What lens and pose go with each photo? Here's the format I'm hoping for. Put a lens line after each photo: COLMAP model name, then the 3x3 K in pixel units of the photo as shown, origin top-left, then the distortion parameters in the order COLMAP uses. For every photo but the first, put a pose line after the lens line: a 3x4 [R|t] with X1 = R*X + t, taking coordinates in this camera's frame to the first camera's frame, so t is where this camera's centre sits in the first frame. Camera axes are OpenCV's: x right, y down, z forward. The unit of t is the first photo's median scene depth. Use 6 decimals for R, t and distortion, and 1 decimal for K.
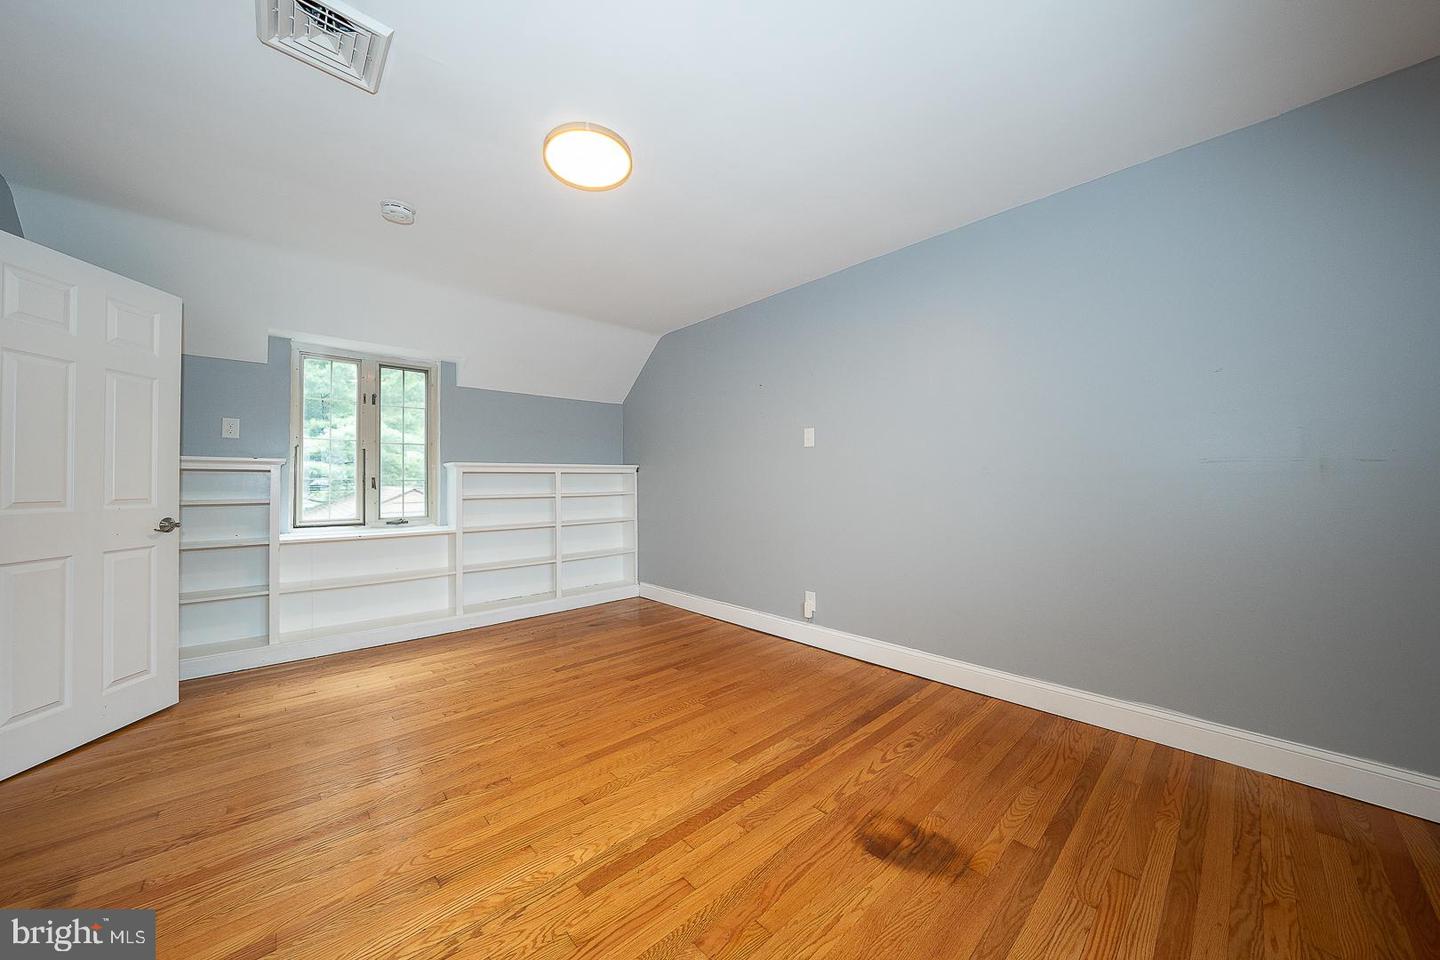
lens RADIAL K [[494.8, 0, 722.5], [0, 494.8, 471.1], [0, 0, 1]] dist [-0.021553, 0.002883]
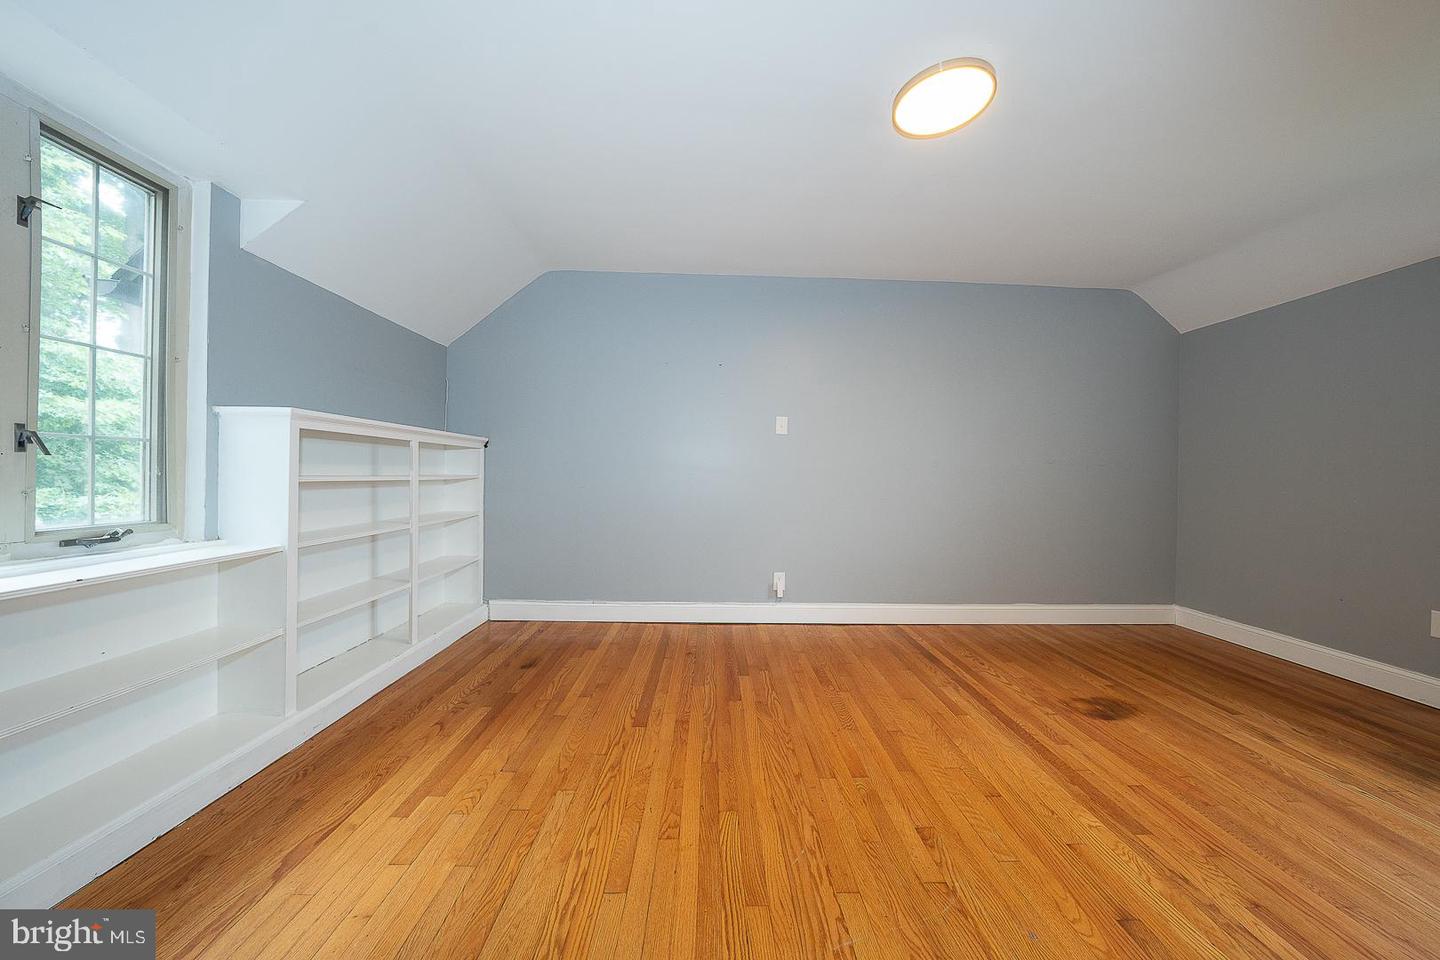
lens RADIAL K [[494.8, 0, 723.5], [0, 494.8, 473.3], [0, 0, 1]] dist [-0.021553, 0.002883]
pose [[0.667391, 0.019580, 0.744450, -0.817363], [-0.035635, 0.999349, 0.005662, 0.038274], [-0.743855, -0.030307, 0.667654, 0.470642]]
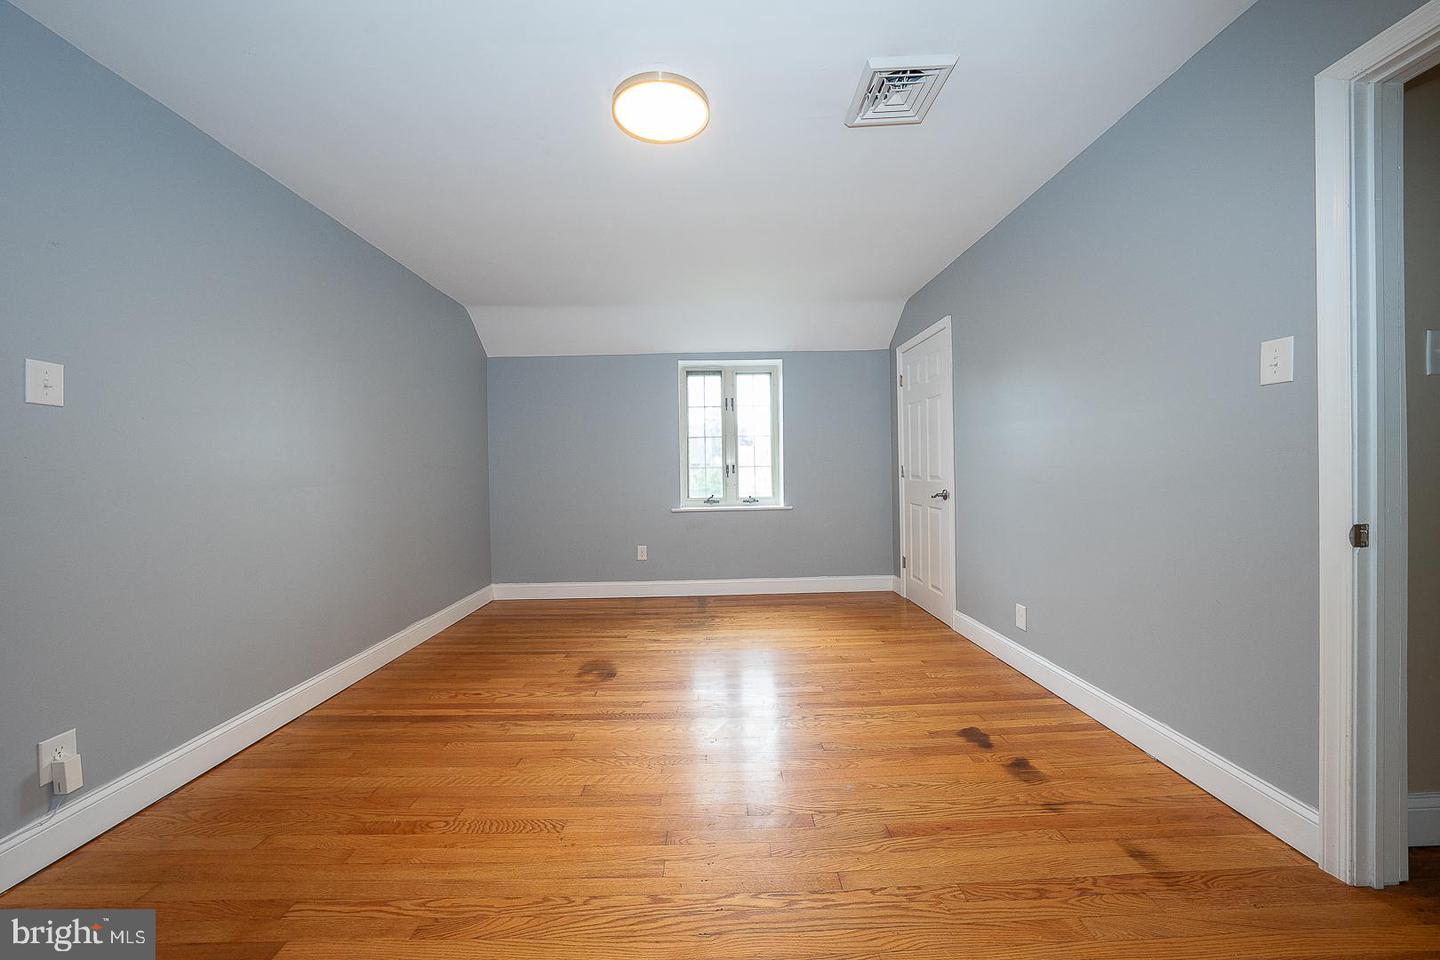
lens RADIAL K [[494.8, 0, 716.4], [0, 494.8, 474.8], [0, 0, 1]] dist [-0.021553, 0.002883]
pose [[-0.733298, 0.013068, 0.679782, -0.648314], [0.006789, 0.999906, -0.011899, 0.026339], [-0.679874, -0.004110, -0.733318, 1.092340]]
